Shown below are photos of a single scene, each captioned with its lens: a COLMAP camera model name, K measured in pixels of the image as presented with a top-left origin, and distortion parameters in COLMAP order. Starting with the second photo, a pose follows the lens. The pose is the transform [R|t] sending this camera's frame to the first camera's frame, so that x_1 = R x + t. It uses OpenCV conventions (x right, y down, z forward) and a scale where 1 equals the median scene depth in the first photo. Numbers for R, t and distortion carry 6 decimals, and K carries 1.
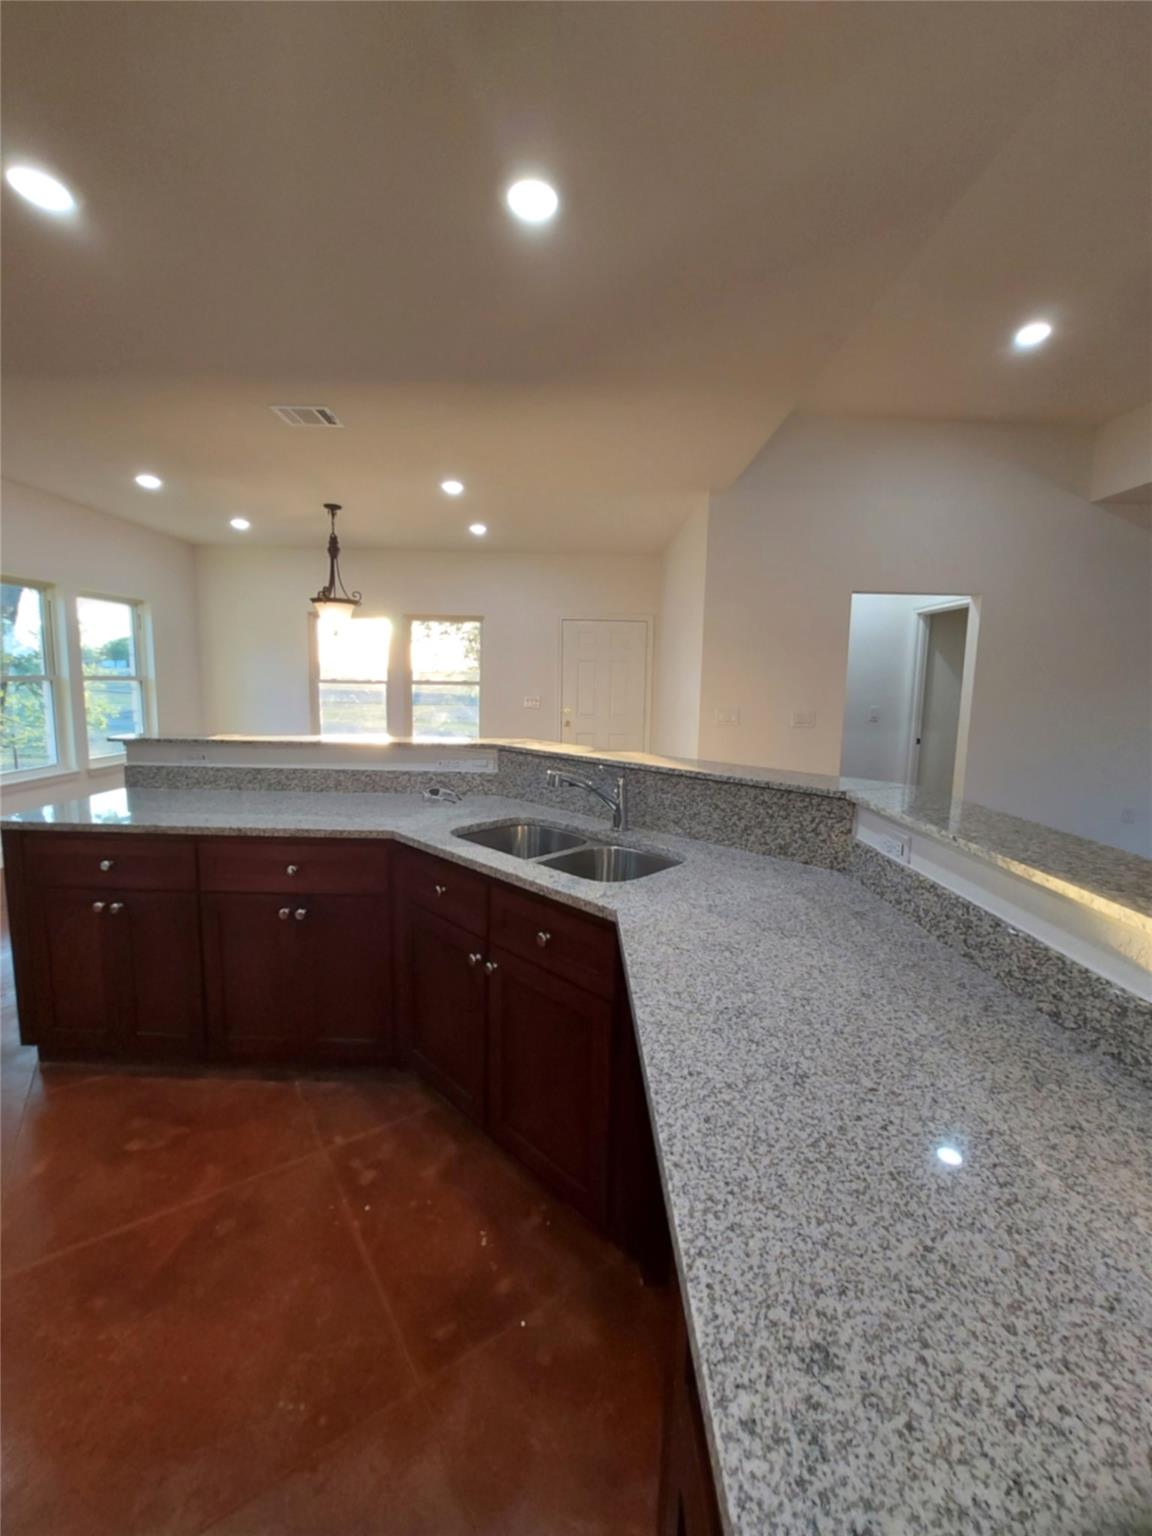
lens RADIAL K [[610.3, 0, 573.7], [0, 610.3, 747.1], [0, 0, 1]] dist [-0.012717, 0.000635]
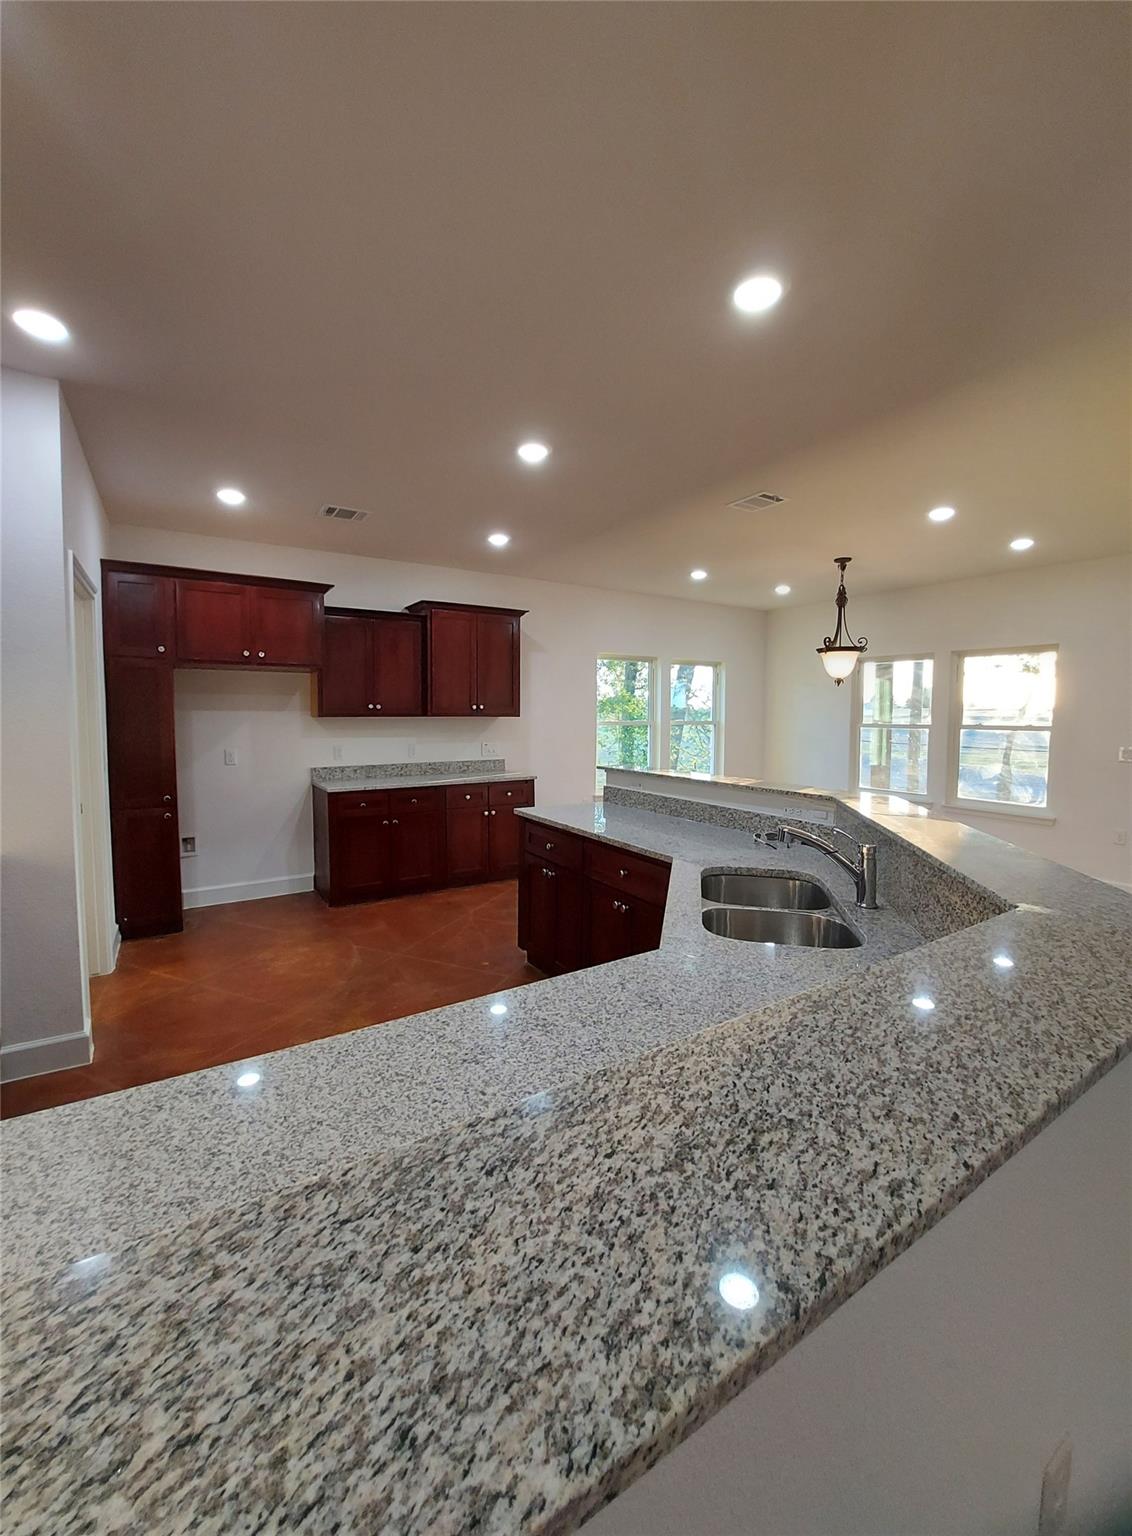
lens RADIAL K [[614.6, 0, 564.0], [0, 614.6, 739.6], [0, 0, 1]] dist [-0.013499, -0.000083]
pose [[0.523201, 0.021486, -0.851938, 0.410569], [-0.088679, 0.995628, -0.029350, -0.024663], [0.847583, 0.090905, 0.522819, 0.118608]]
